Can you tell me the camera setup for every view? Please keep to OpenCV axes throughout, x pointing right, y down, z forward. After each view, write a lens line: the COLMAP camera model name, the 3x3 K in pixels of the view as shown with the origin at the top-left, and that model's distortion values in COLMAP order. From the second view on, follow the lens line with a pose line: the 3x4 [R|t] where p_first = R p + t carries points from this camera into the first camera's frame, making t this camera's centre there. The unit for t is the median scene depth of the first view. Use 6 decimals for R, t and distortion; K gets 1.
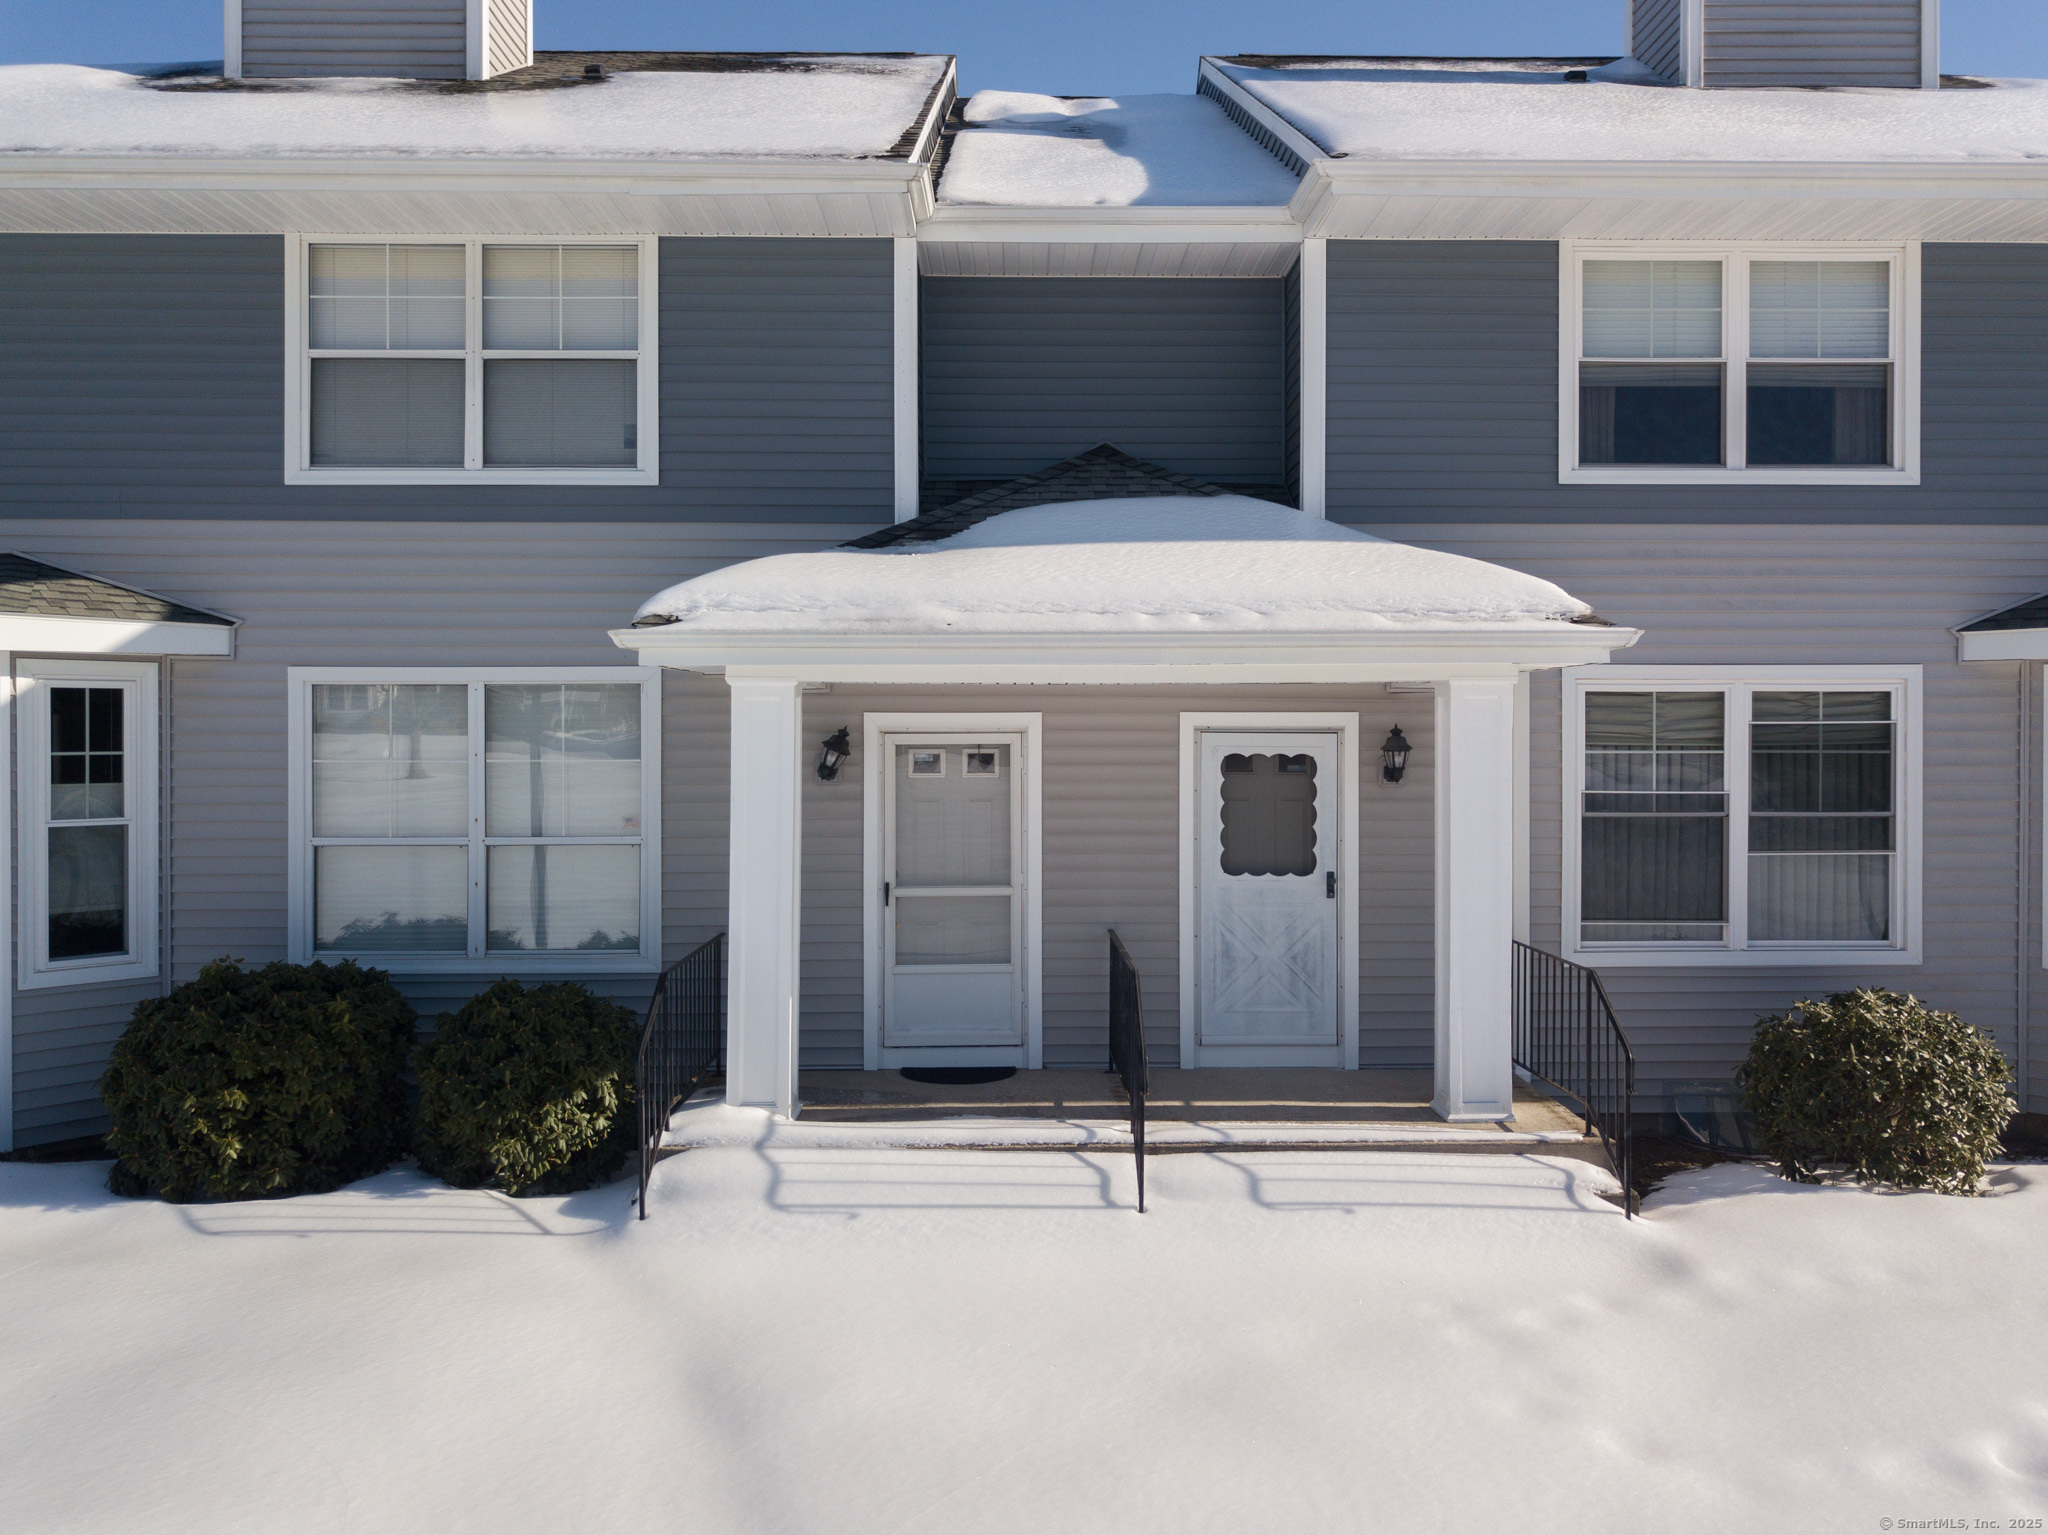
lens RADIAL K [[1662.6, 0, 1024.0], [0, 1662.6, 767.5], [0, 0, 1]] dist [0.002905, 0.002425]
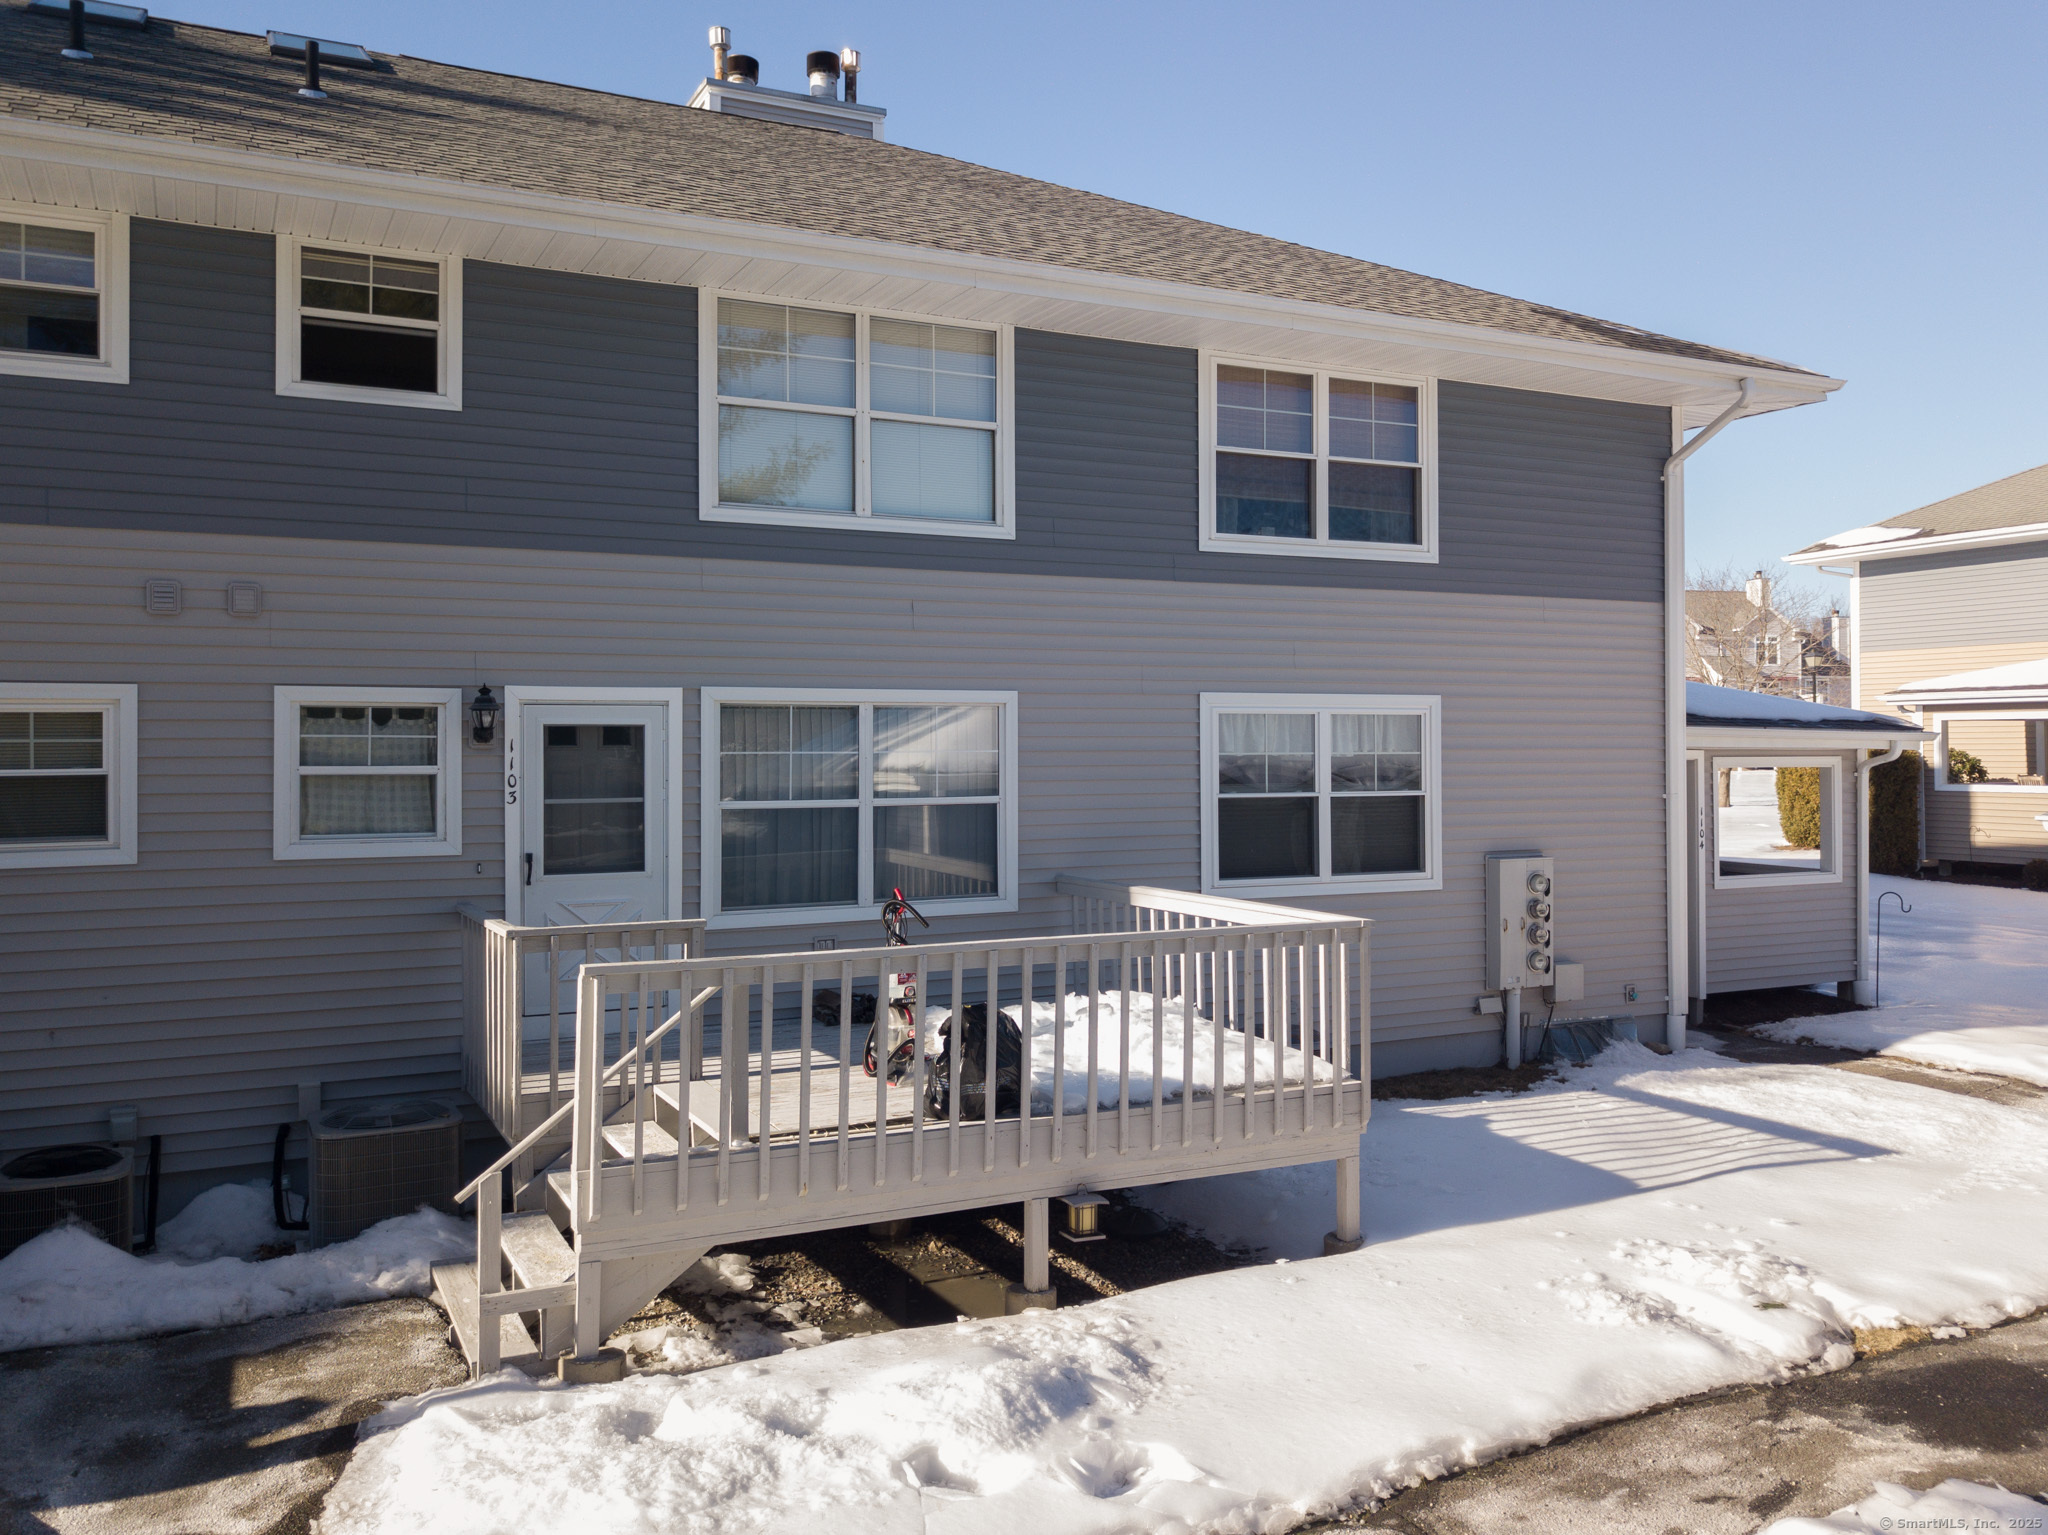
lens RADIAL K [[1662.6, 0, 1024.0], [0, 1662.6, 767.5], [0, 0, 1]] dist [0.002905, 0.002425]
pose [[0.897820, -0.008414, 0.440282, -0.330718], [0.015672, 0.999795, -0.012853, 0.003366], [-0.440084, 0.018440, 0.897767, -0.023915]]
